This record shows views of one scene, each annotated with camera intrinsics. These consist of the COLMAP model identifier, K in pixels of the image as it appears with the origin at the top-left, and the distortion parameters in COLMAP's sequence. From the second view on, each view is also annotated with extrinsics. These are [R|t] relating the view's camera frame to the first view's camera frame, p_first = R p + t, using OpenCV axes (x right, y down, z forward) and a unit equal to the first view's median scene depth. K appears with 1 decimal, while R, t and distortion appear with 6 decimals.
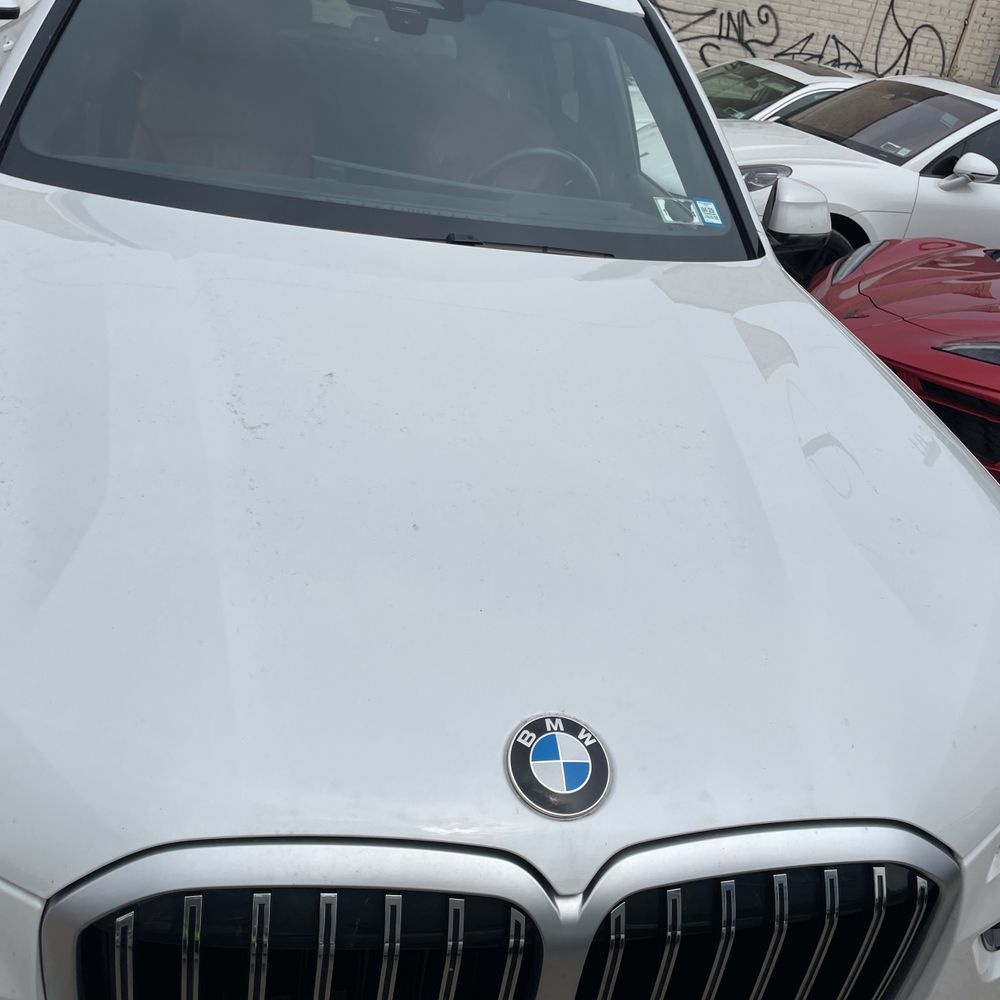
lens RADIAL K [[1017.1, 0, 500.0], [0, 1017.1, 500.0], [0, 0, 1]] dist [-0.001831, -0.006643]
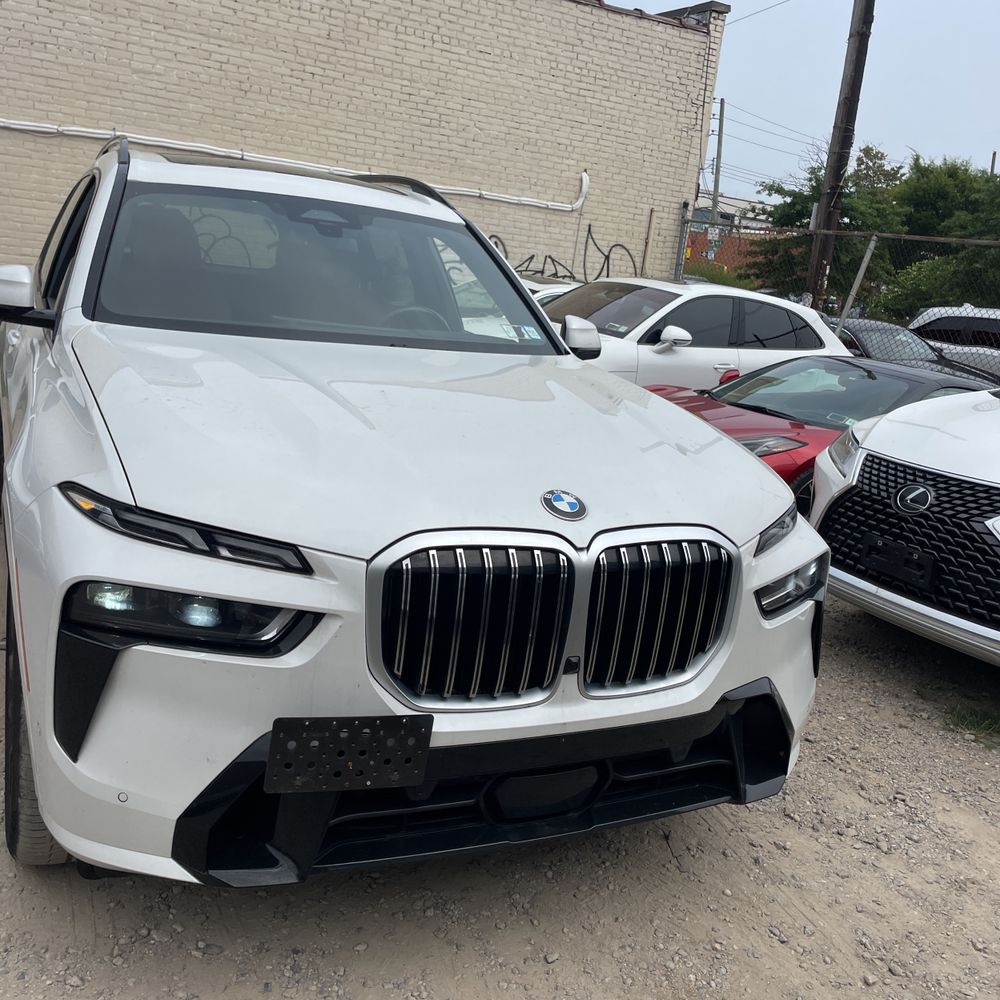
lens RADIAL K [[1006.7, 0, 508.3], [0, 1006.7, 490.4], [0, 0, 1]] dist [0.084793, -0.111560]
pose [[0.963613, -0.104048, 0.246221, -0.056572], [0.155284, 0.967658, -0.198809, 0.061122], [-0.217572, 0.229809, 0.948604, -0.101864]]
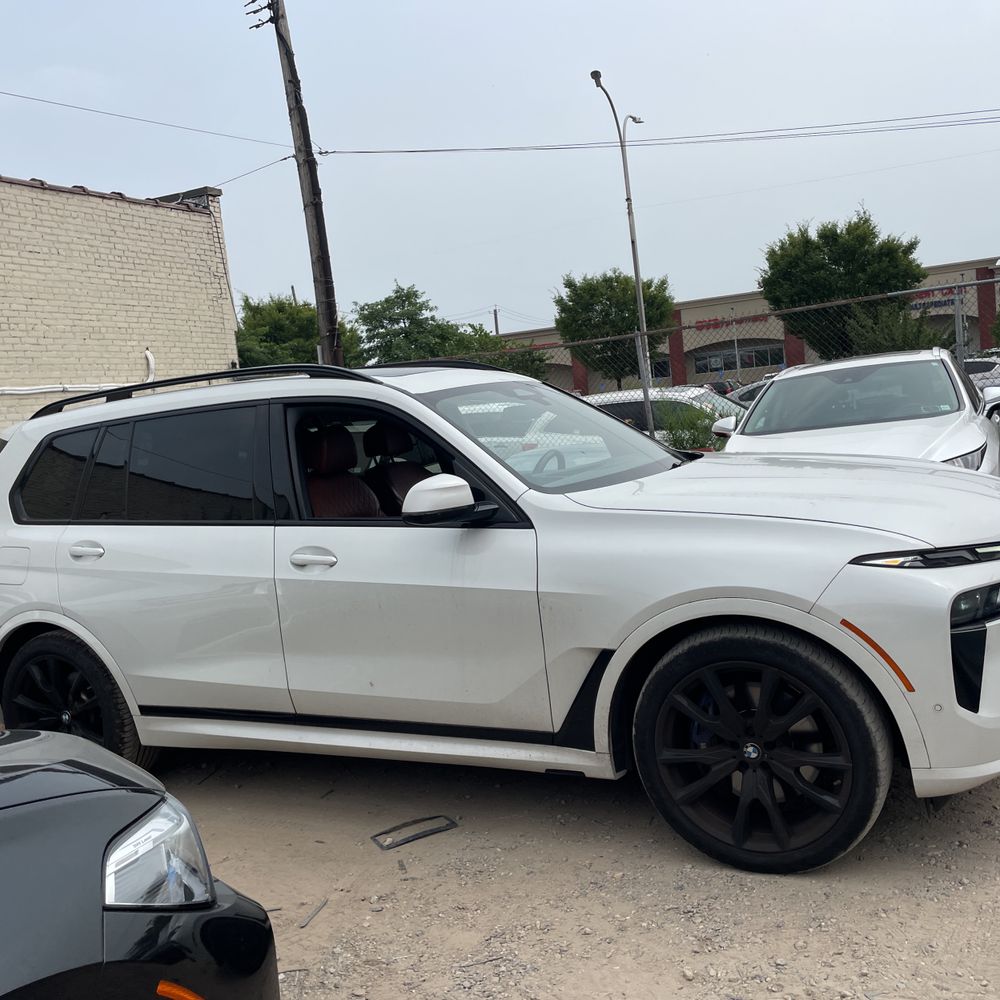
lens RADIAL K [[1003.1, 0, 493.3], [0, 1003.1, 485.4], [0, 0, 1]] dist [0.092746, -0.129851]
pose [[0.588332, -0.281036, 0.758211, -0.377571], [0.538160, 0.835928, -0.107741, -0.037842], [-0.603531, 0.471426, 0.643046, -0.030575]]
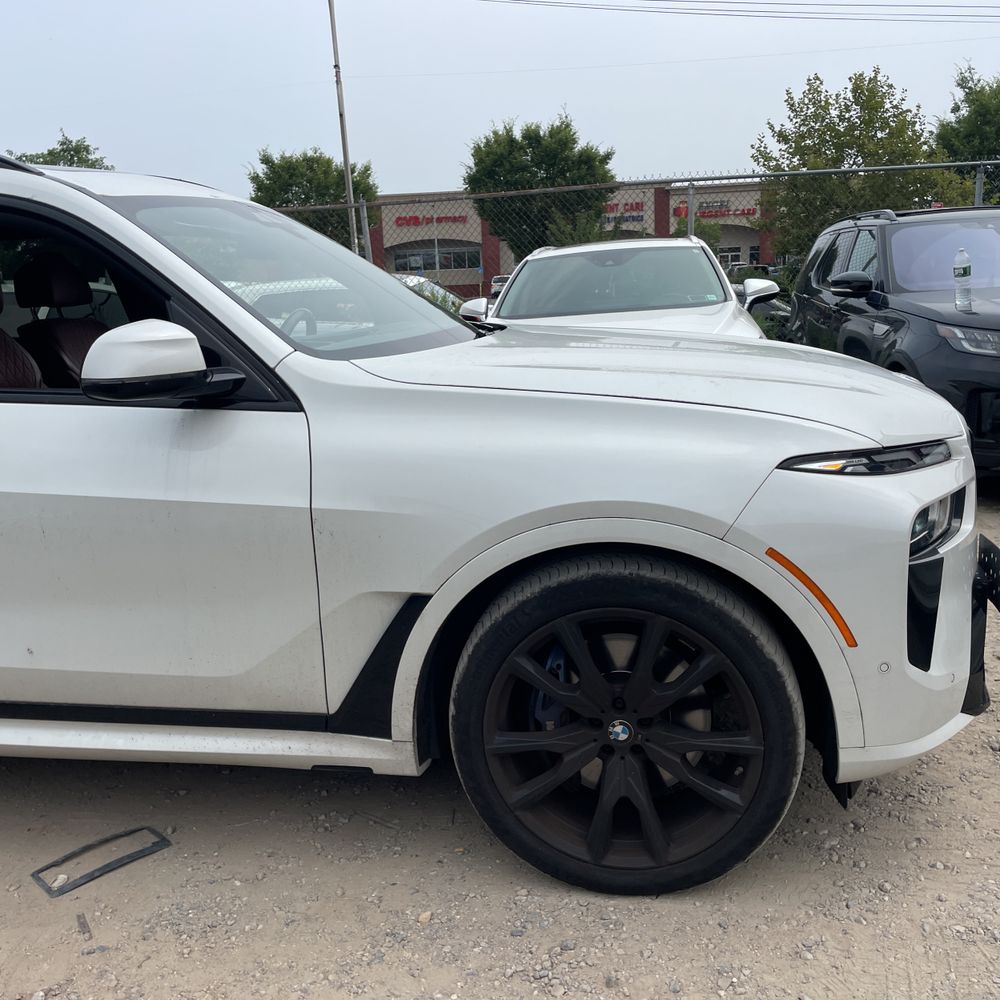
lens RADIAL K [[1003.1, 0, 493.3], [0, 1003.1, 485.4], [0, 0, 1]] dist [0.092746, -0.129851]
pose [[0.345633, -0.354274, 0.868923, -0.297207], [0.518919, 0.843680, 0.137571, -0.050174], [-0.781832, 0.403352, 0.475443, 0.057813]]
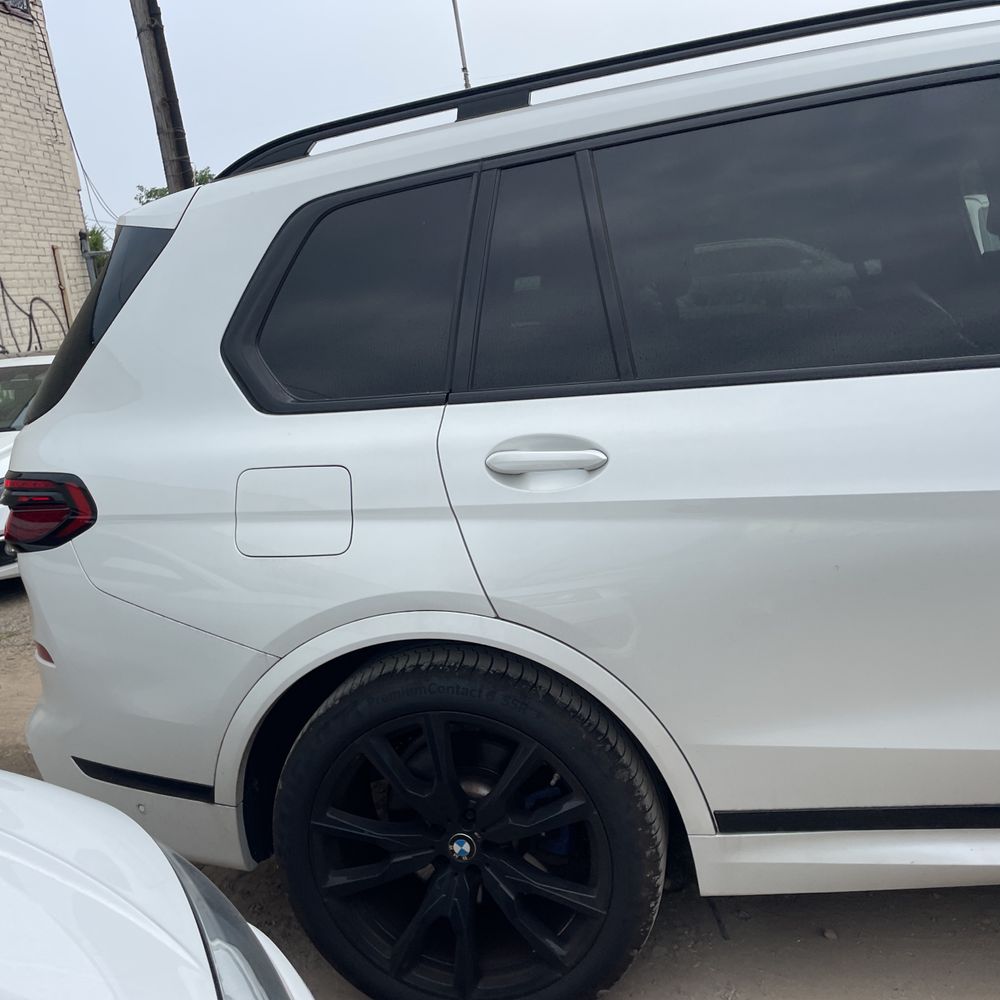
lens RADIAL K [[1013.6, 0, 484.7], [0, 1013.6, 490.4], [0, 0, 1]] dist [0.090124, -0.108355]
pose [[0.373381, -0.372621, 0.849553, -0.314449], [0.583804, 0.806083, 0.096971, -0.177008], [-0.720944, 0.459765, 0.518514, 0.291993]]
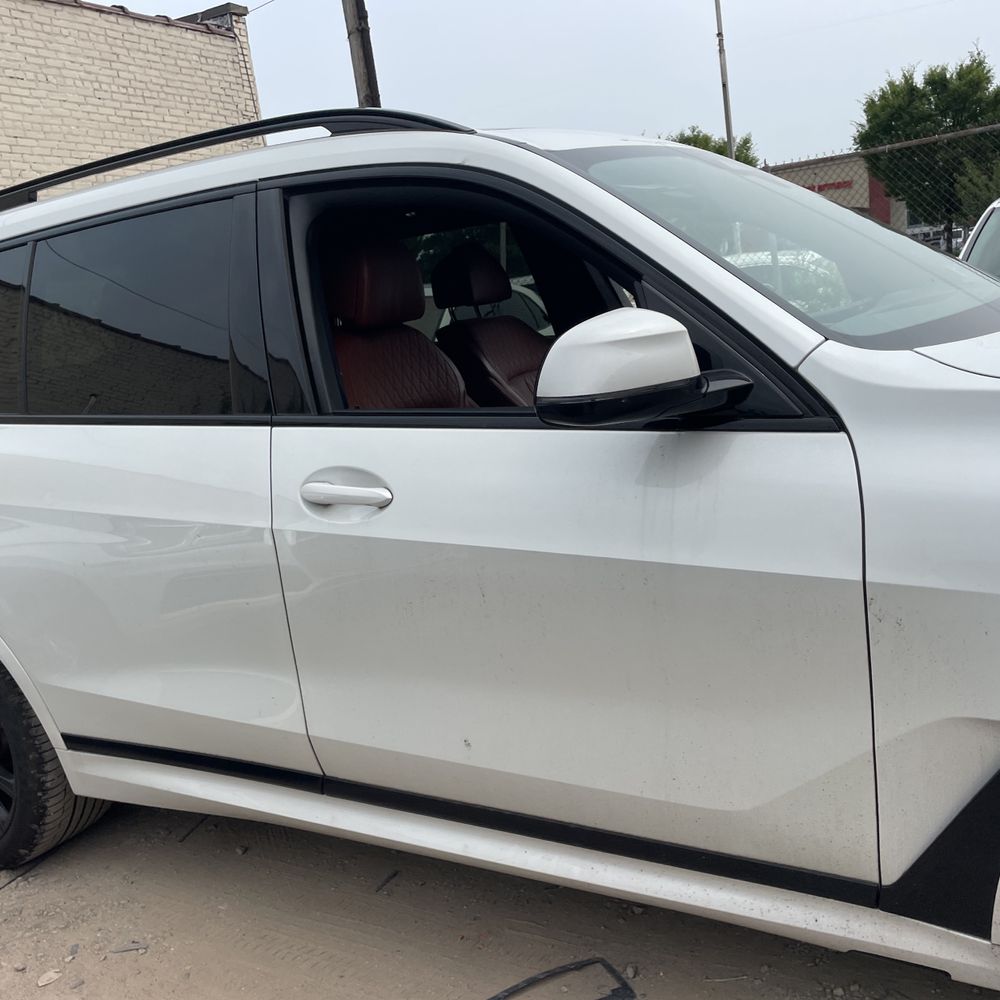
lens RADIAL K [[1006.7, 0, 508.3], [0, 1006.7, 490.4], [0, 0, 1]] dist [0.084793, -0.111560]
pose [[0.618242, -0.371643, 0.692574, -0.247427], [0.542087, 0.839661, -0.033335, -0.070056], [-0.569139, 0.396044, 0.720576, 0.115889]]
